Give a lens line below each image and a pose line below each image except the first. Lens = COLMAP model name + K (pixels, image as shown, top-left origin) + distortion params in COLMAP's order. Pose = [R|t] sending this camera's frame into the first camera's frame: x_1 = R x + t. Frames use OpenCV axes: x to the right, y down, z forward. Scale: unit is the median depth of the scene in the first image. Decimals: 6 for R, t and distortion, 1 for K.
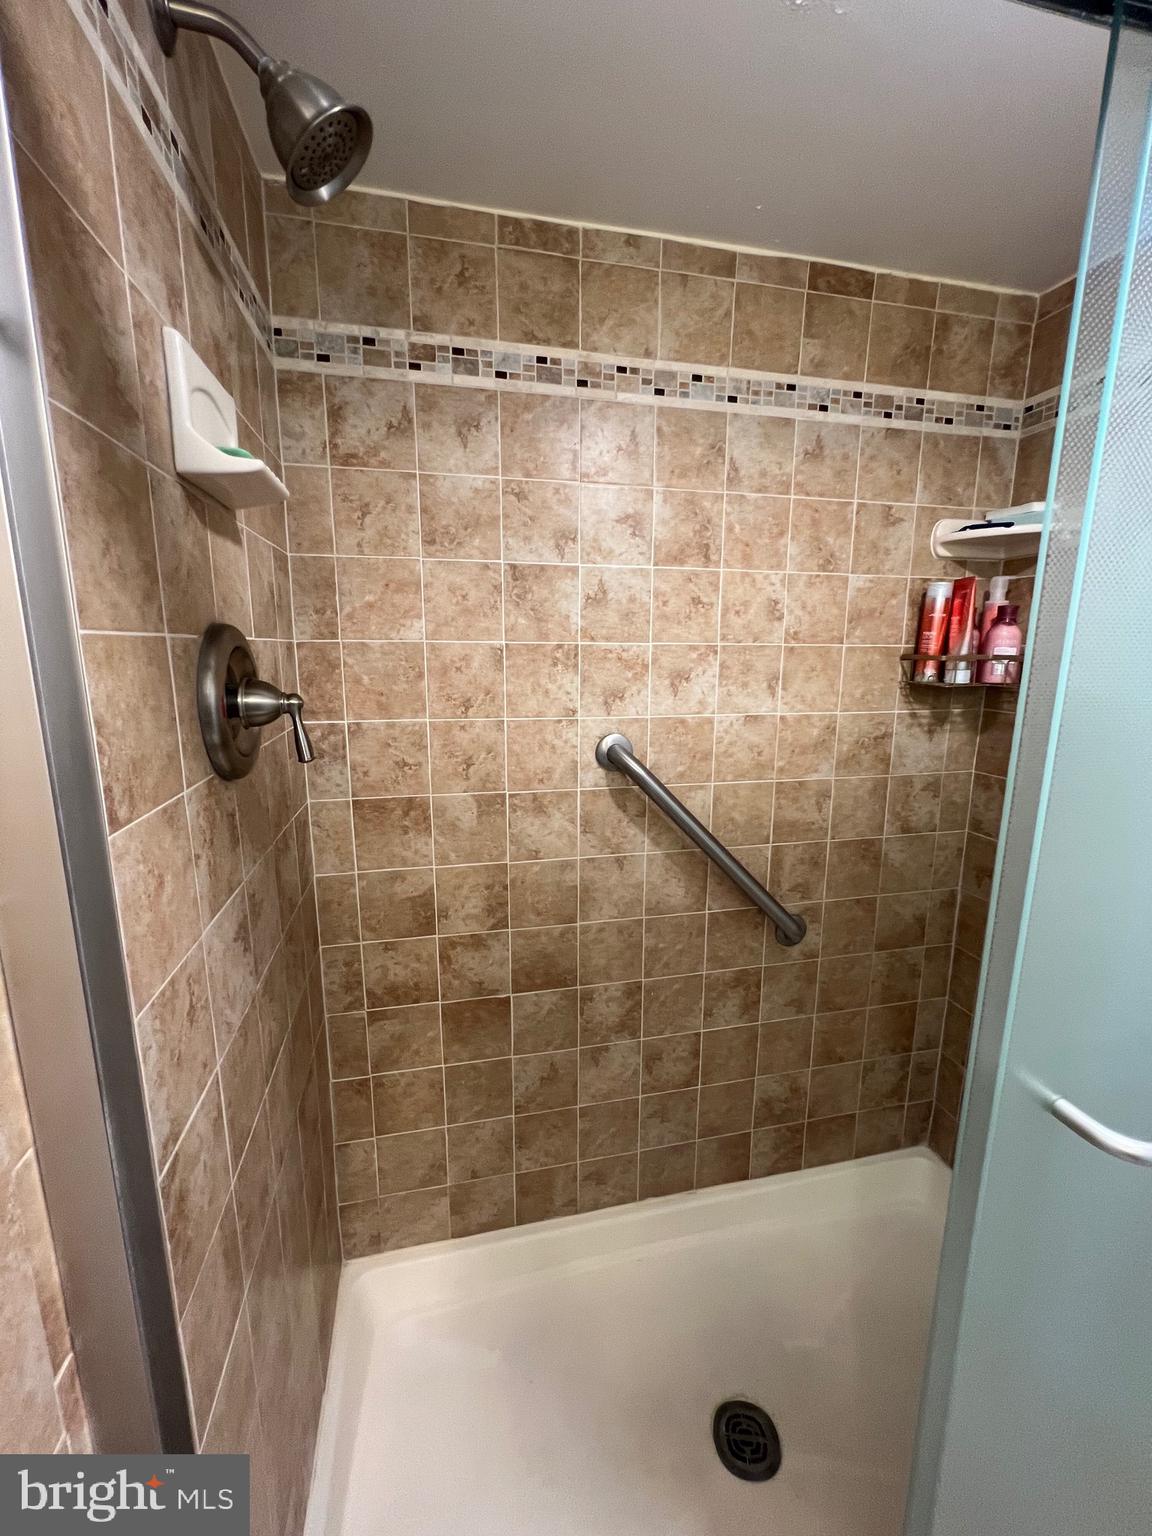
lens RADIAL K [[614.4, 0, 573.1], [0, 614.4, 765.2], [0, 0, 1]] dist [-0.003626, 0.000771]
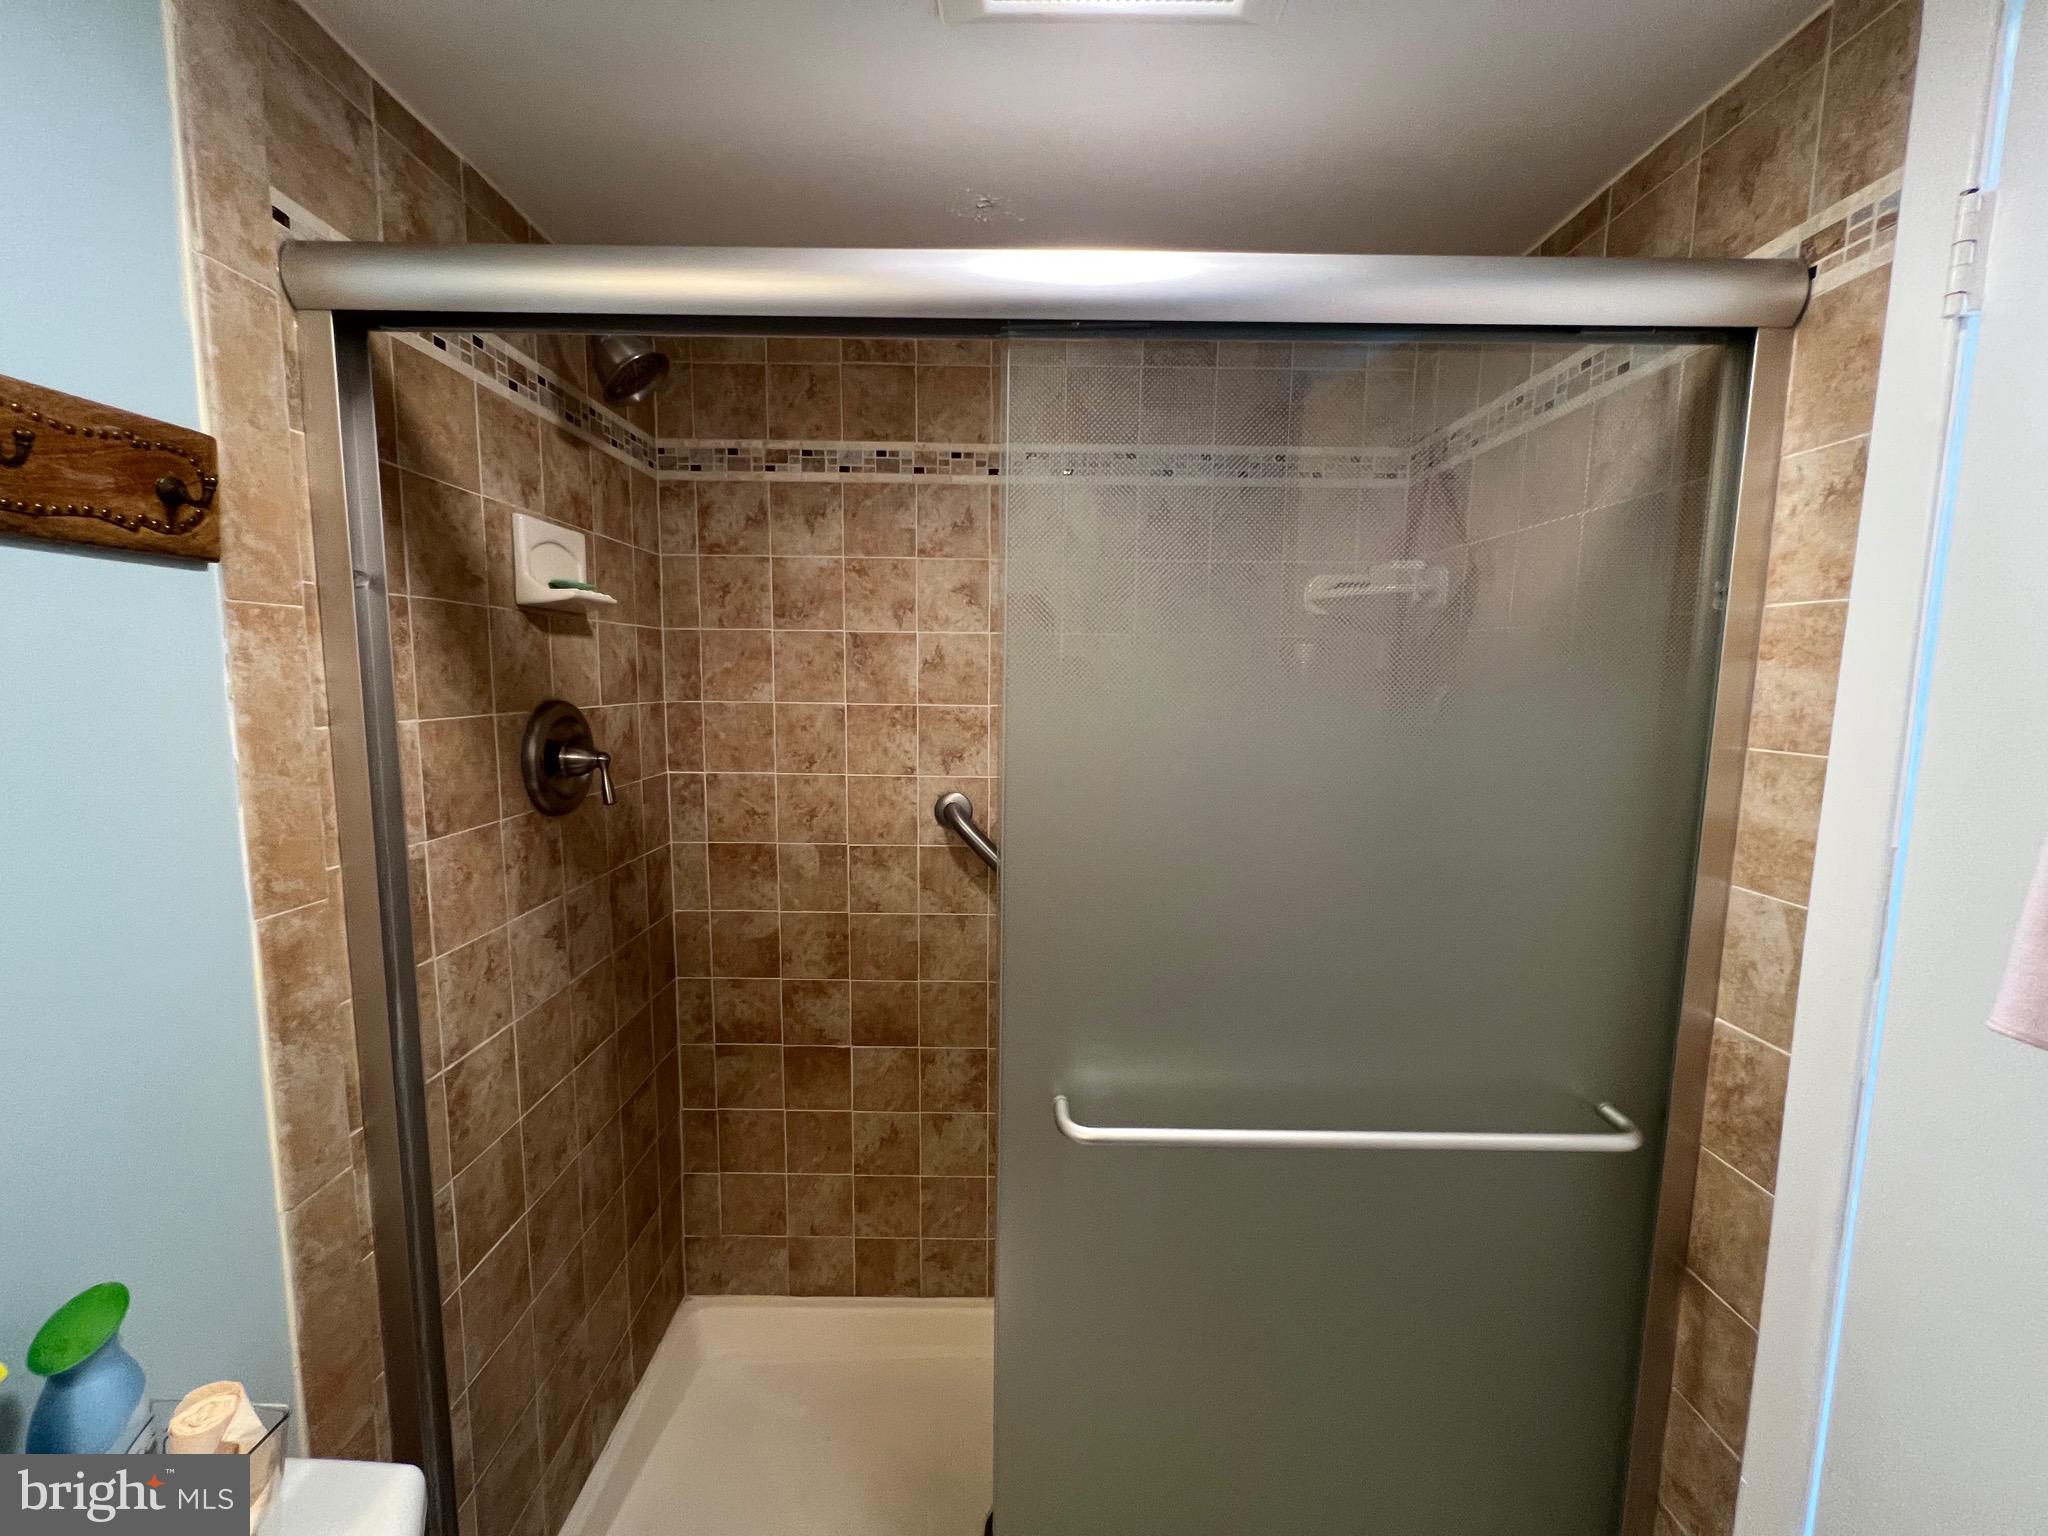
lens RADIAL K [[825.8, 0, 1022.5], [0, 825.8, 769.2], [0, 0, 1]] dist [0.000286, 0.000516]
pose [[0.974967, 0.031024, -0.220175, 0.508136], [-0.047417, 0.996450, -0.069562, 0.000279], [0.217235, 0.078260, 0.972977, -0.328935]]
